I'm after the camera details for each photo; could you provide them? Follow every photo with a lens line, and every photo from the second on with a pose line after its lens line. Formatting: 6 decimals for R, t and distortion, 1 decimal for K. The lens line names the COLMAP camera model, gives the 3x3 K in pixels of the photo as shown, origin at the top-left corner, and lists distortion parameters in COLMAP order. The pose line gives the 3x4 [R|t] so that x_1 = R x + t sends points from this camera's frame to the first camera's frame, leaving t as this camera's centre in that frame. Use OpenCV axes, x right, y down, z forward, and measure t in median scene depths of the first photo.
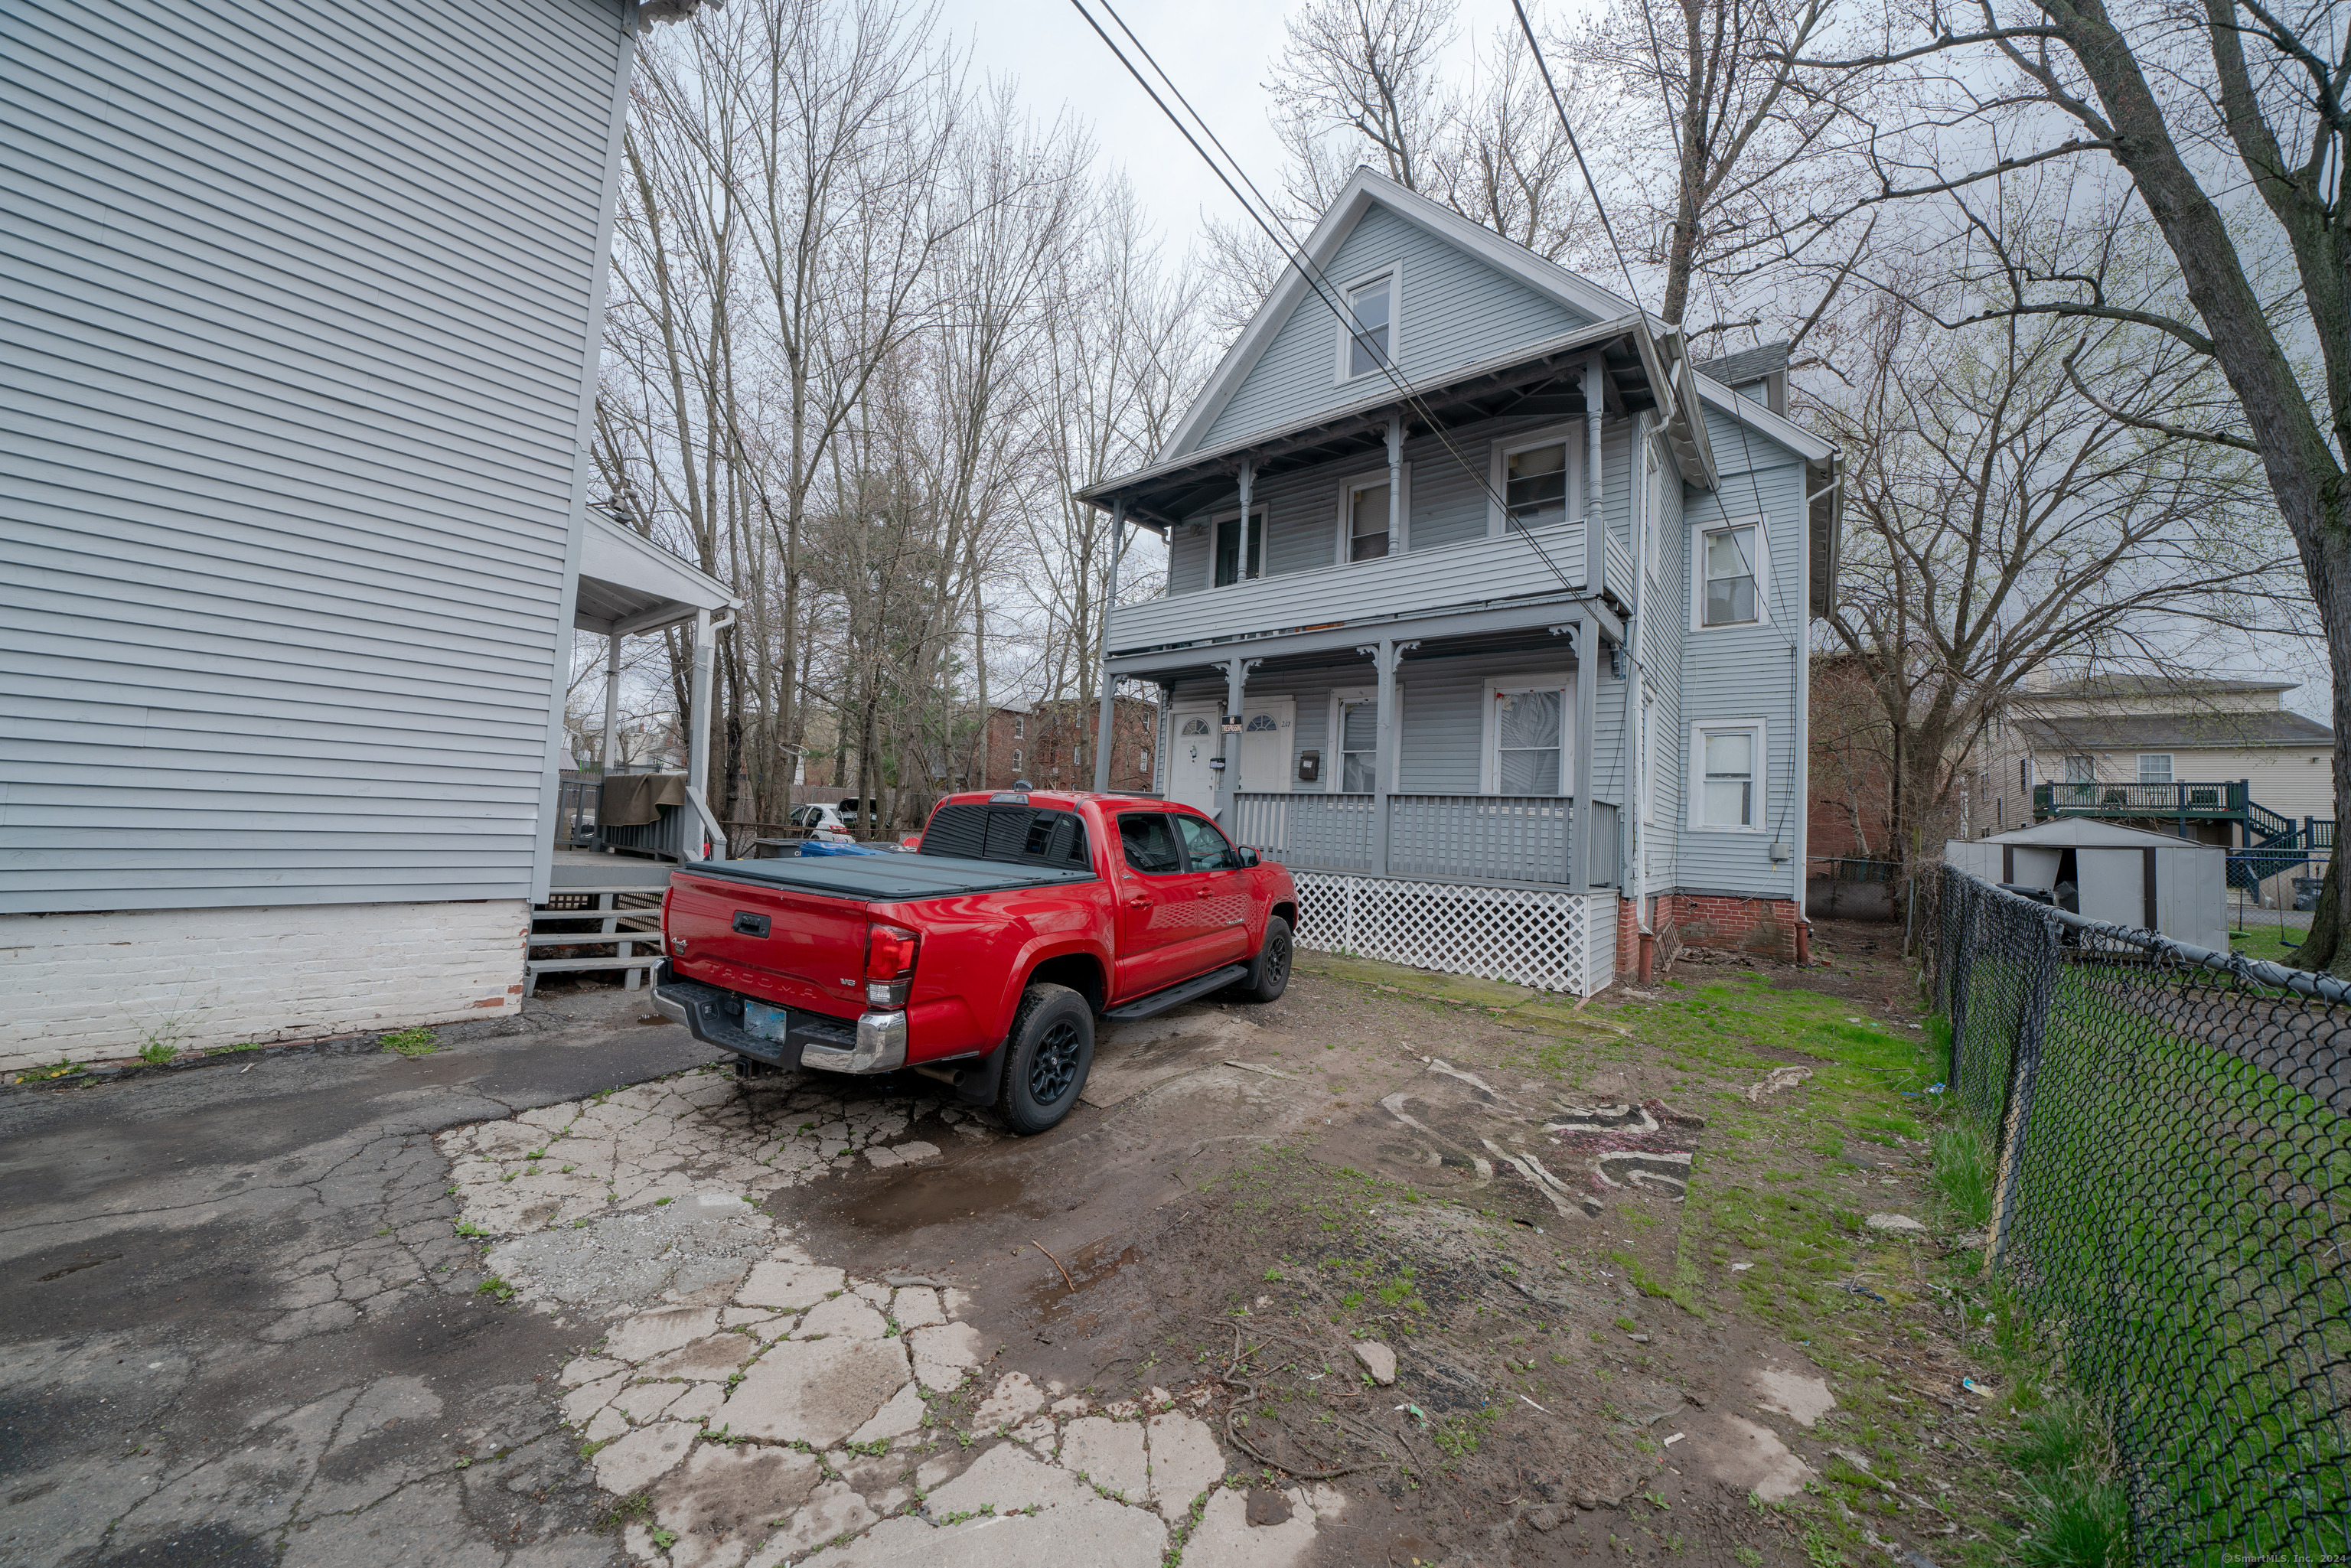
lens RADIAL K [[830.3, 0, 1160.6], [0, 830.3, 781.8], [0, 0, 1]] dist [-0.029504, 0.003622]
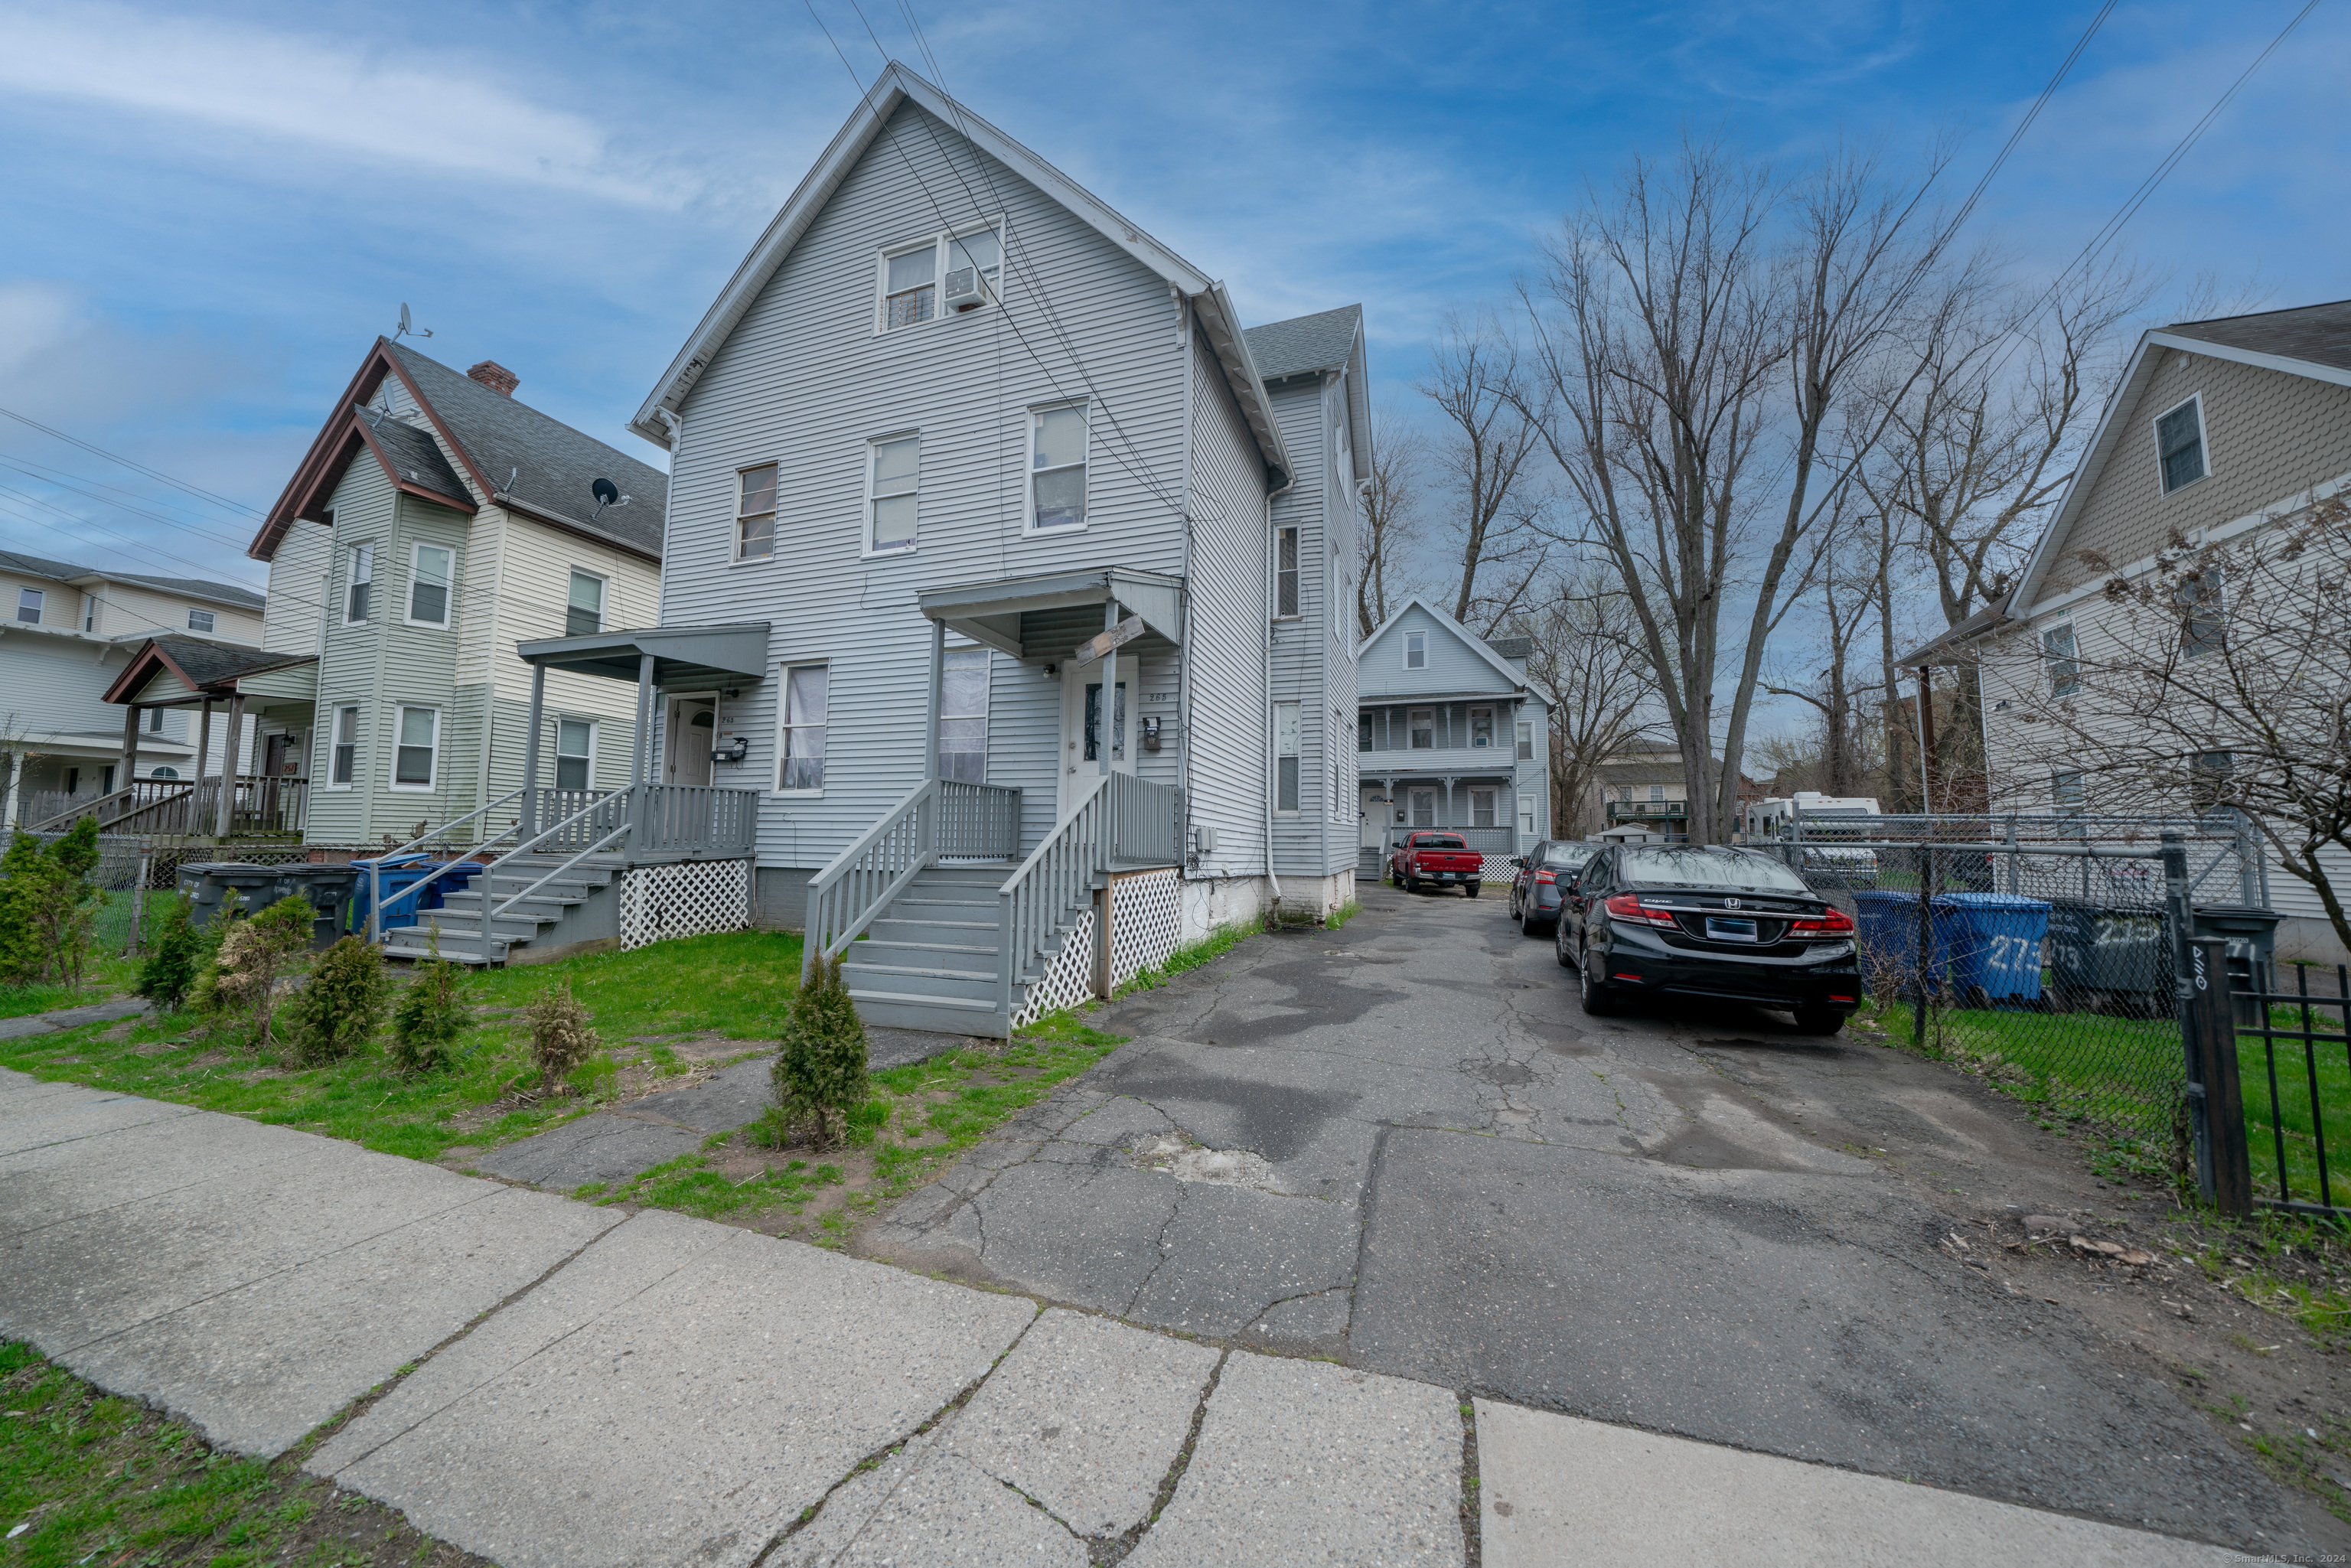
lens RADIAL K [[830.3, 0, 1160.6], [0, 830.3, 781.8], [0, 0, 1]] dist [-0.029504, 0.003622]
pose [[0.943871, -0.010117, 0.330160, -0.823080], [0.013469, 0.999878, -0.007867, -0.068335], [-0.330040, 0.011872, 0.943892, -0.728740]]
